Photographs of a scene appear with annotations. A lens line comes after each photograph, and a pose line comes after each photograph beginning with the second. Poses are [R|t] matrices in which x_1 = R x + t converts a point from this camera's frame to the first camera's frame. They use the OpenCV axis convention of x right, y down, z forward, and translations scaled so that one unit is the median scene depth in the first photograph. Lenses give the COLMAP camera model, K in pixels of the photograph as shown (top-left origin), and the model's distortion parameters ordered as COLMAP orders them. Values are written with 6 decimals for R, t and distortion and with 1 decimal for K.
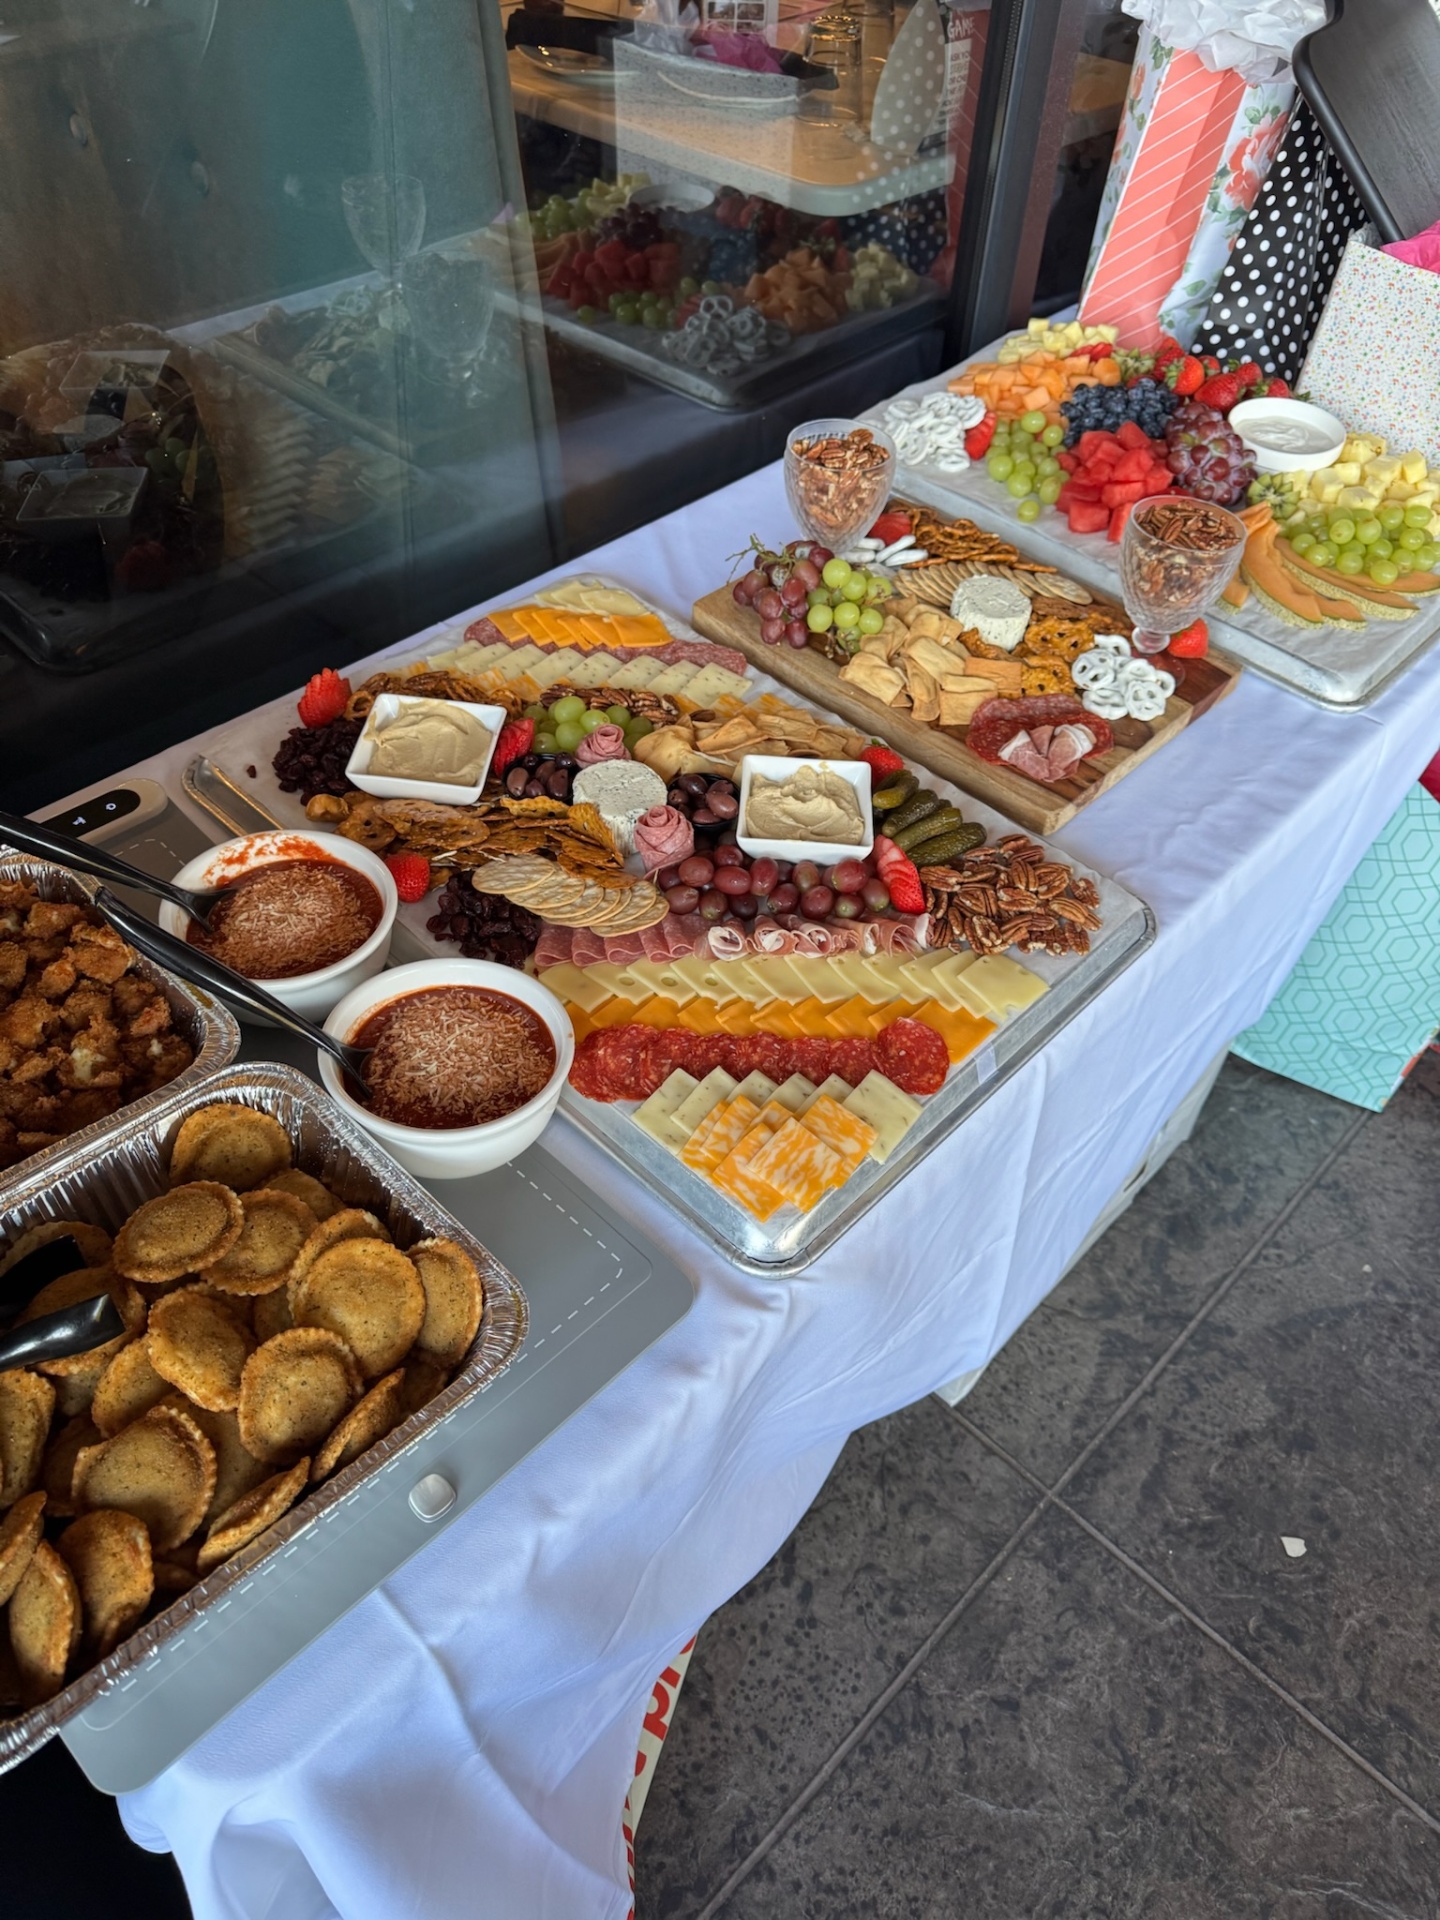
lens RADIAL K [[1313.0, 0, 758.1], [0, 1313.0, 976.4], [0, 0, 1]] dist [0.069113, -0.100451]
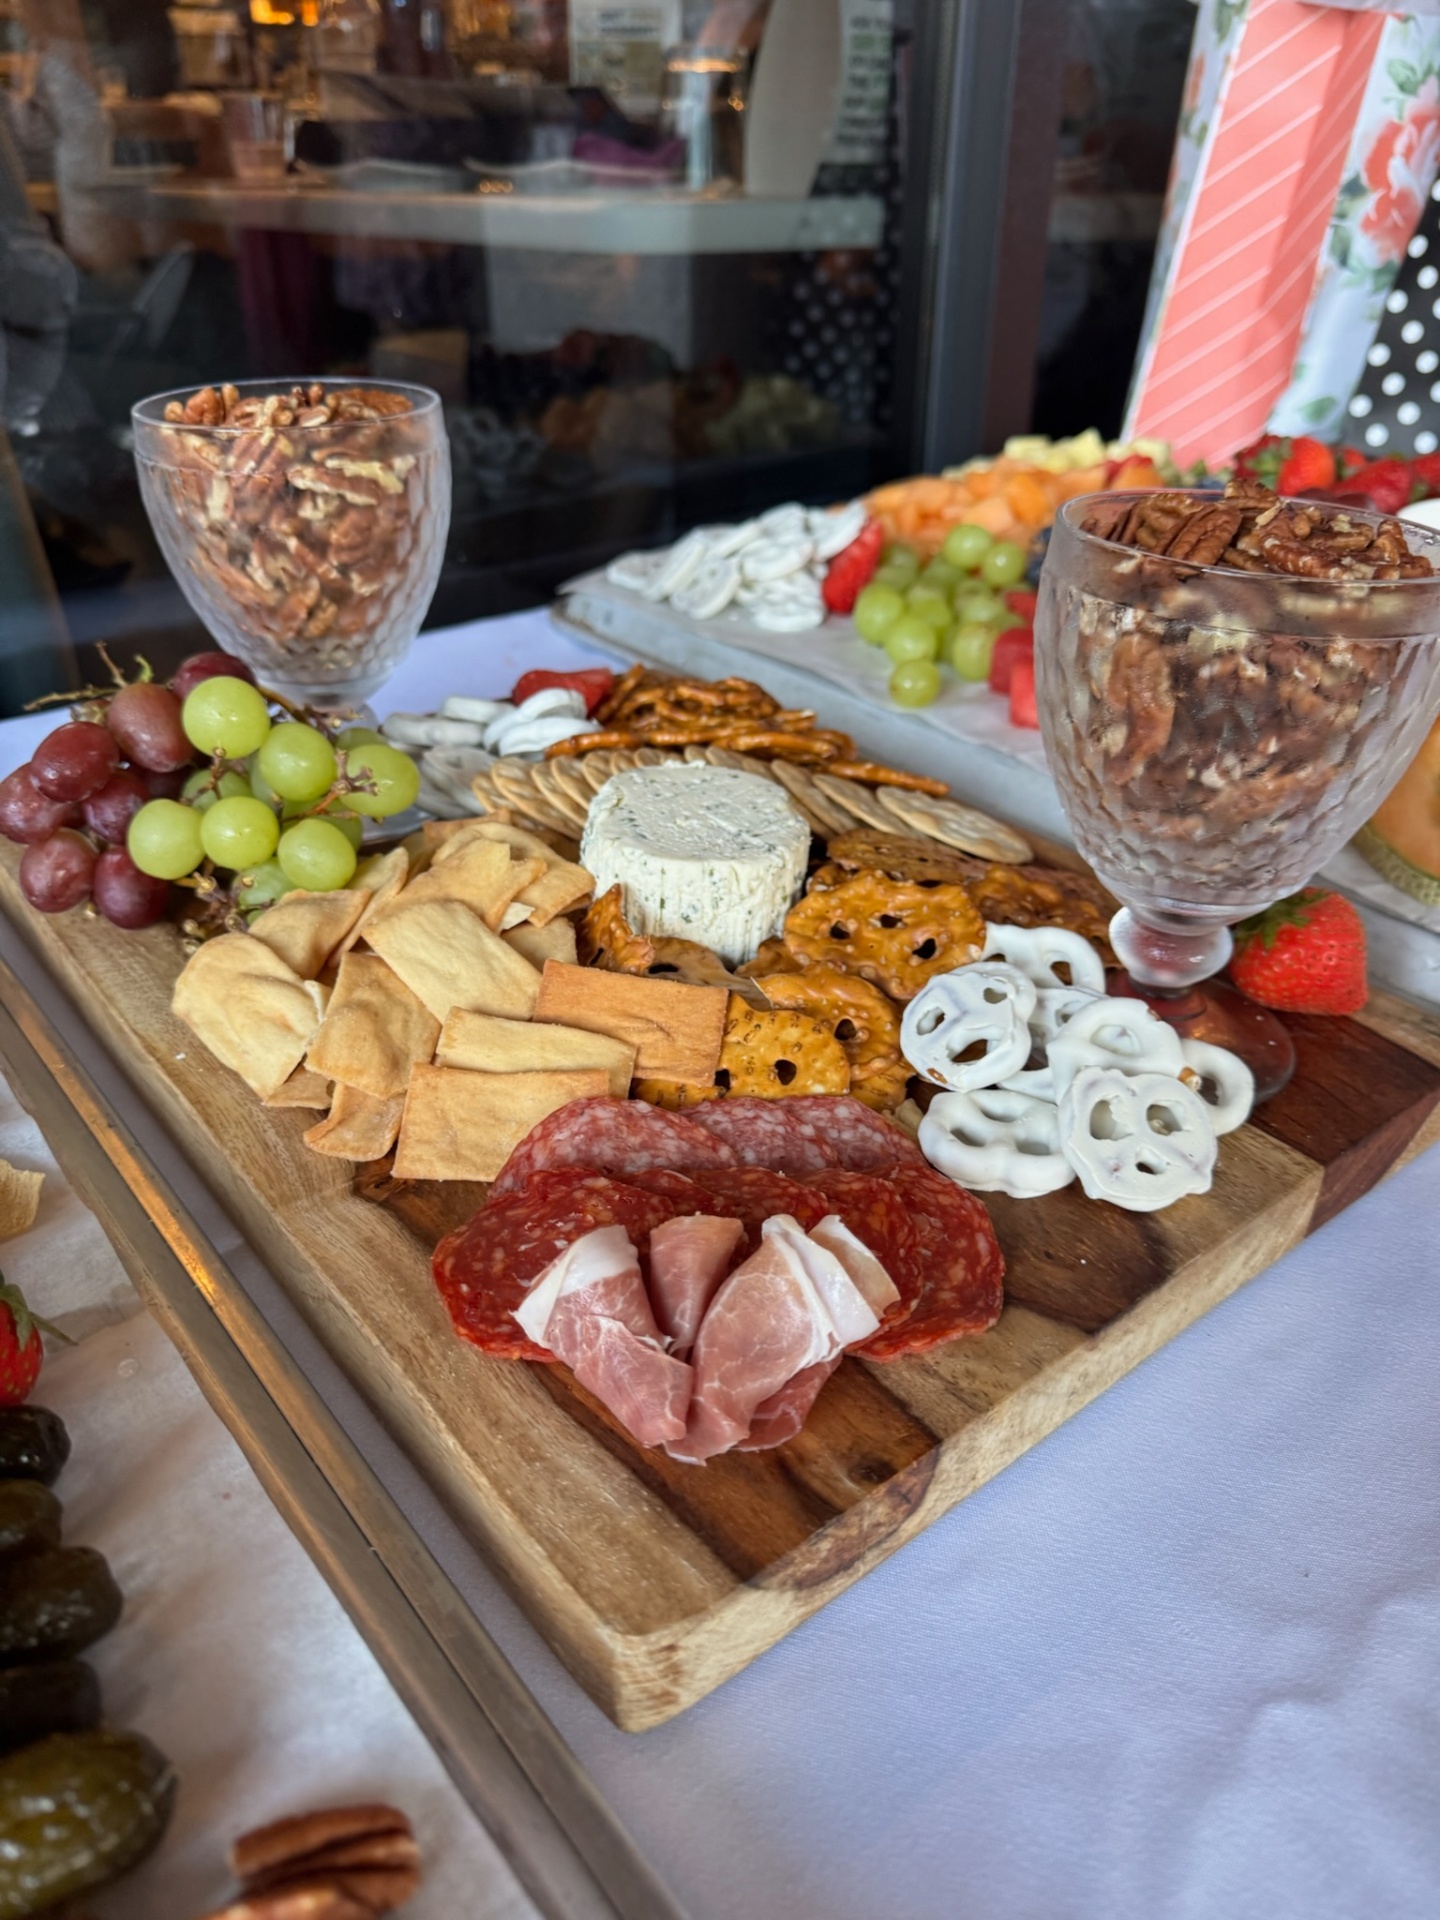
lens RADIAL K [[1376.9, 0, 720.0], [0, 1376.9, 960.0], [0, 0, 1]] dist [0.084473, -0.122674]
pose [[0.990593, 0.041200, -0.130490, 0.234395], [-0.077645, 0.954454, -0.288077, -0.148614], [0.112678, 0.295499, 0.948675, 0.679394]]
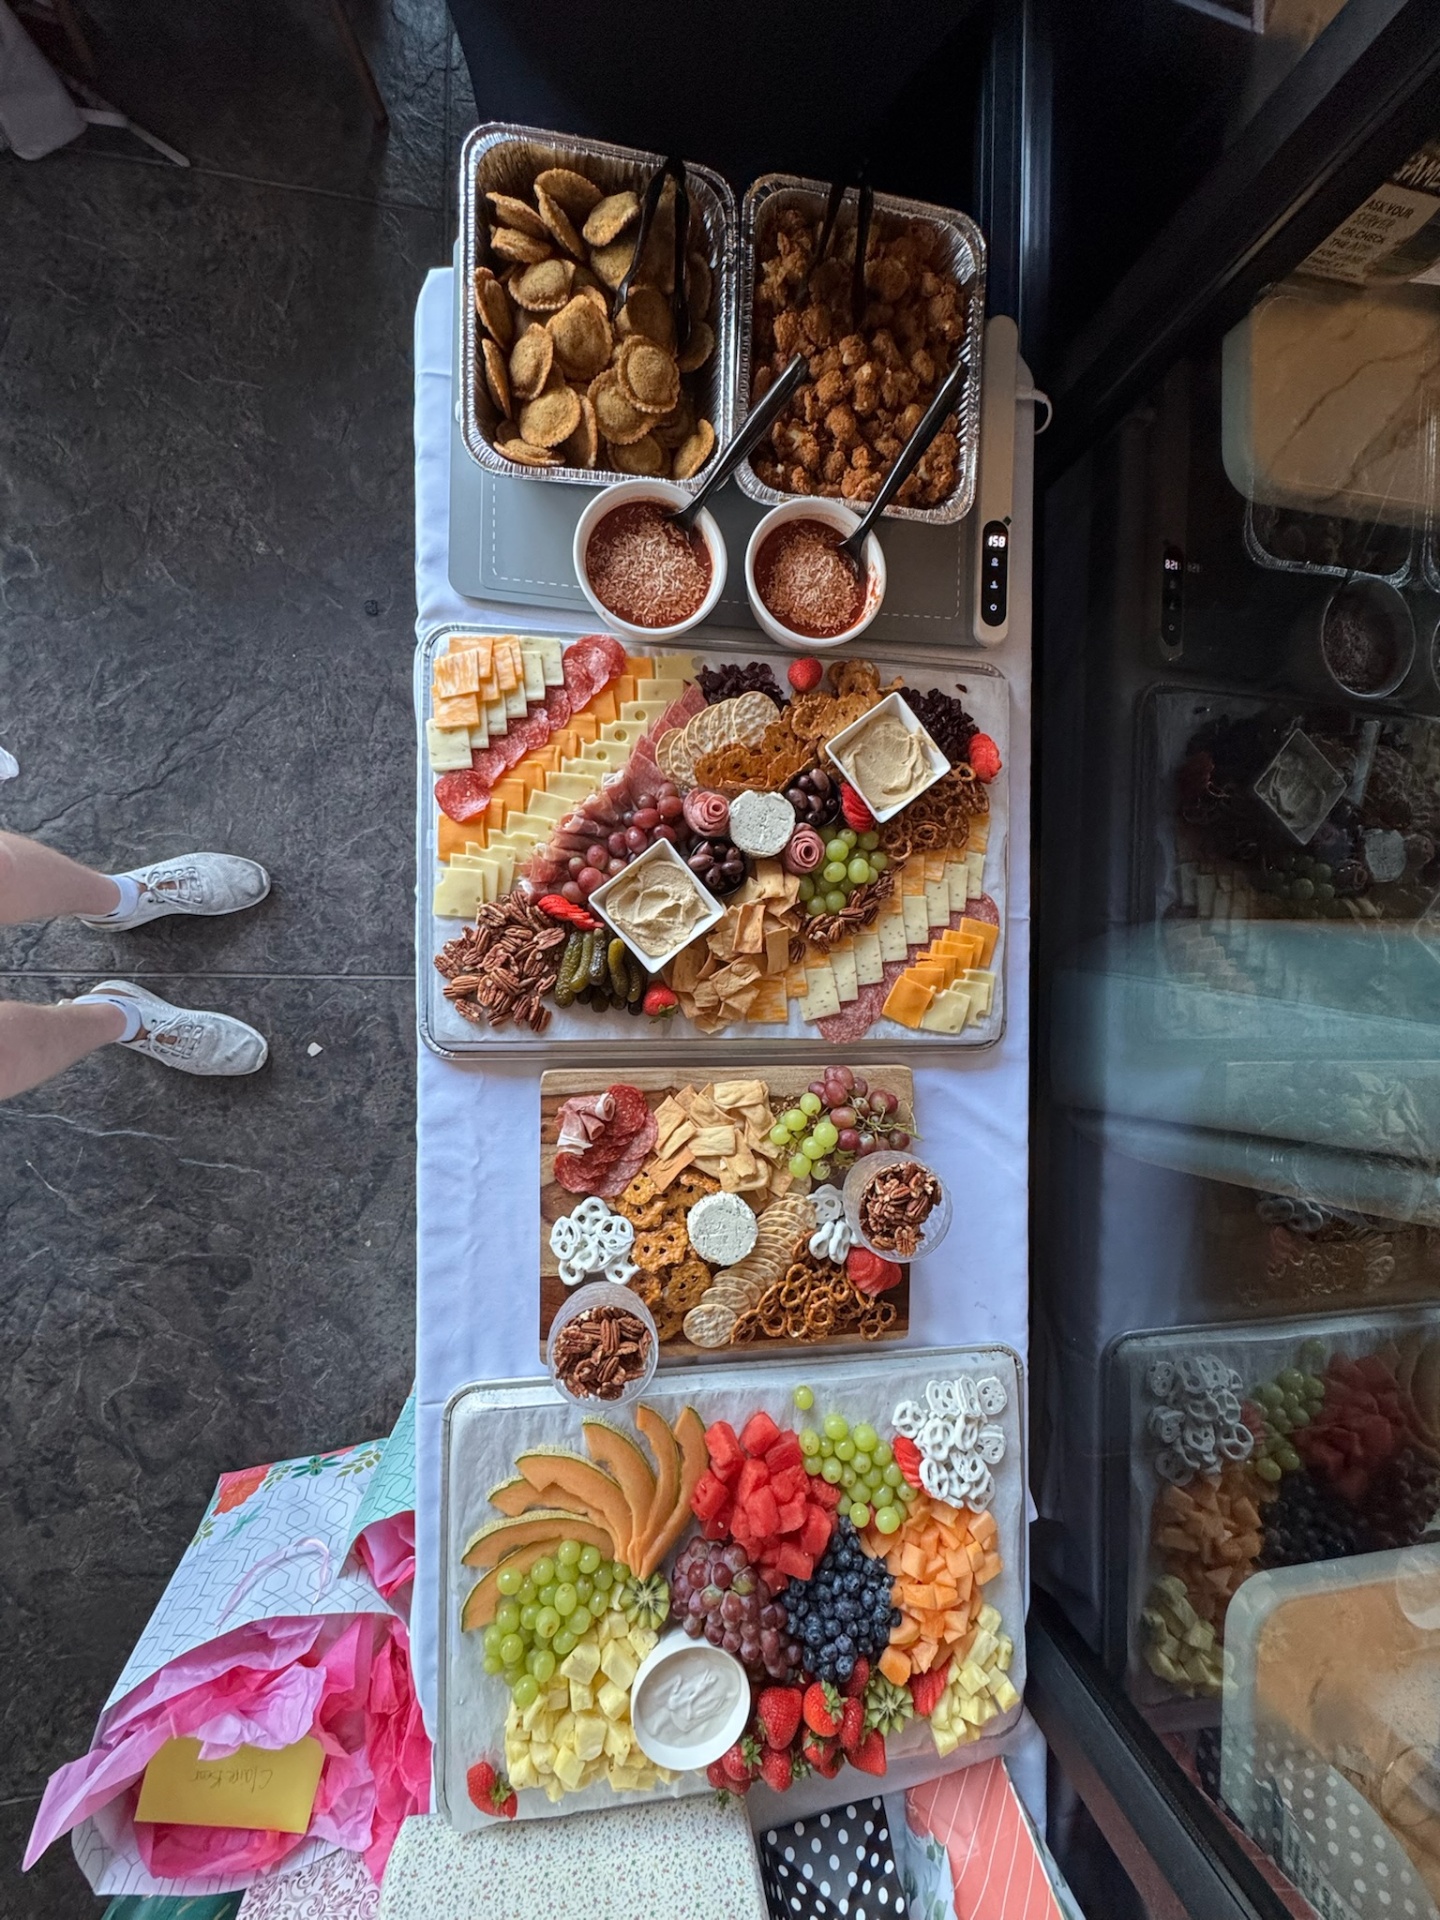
lens RADIAL K [[747.1, 0, 722.6], [0, 747.1, 981.8], [0, 0, 1]] dist [0.002869, 0.000137]
pose [[-0.715232, 0.678958, -0.165711, 0.140493], [-0.633858, -0.530308, 0.563025, -0.540535], [0.294393, 0.507731, 0.809656, 0.366640]]
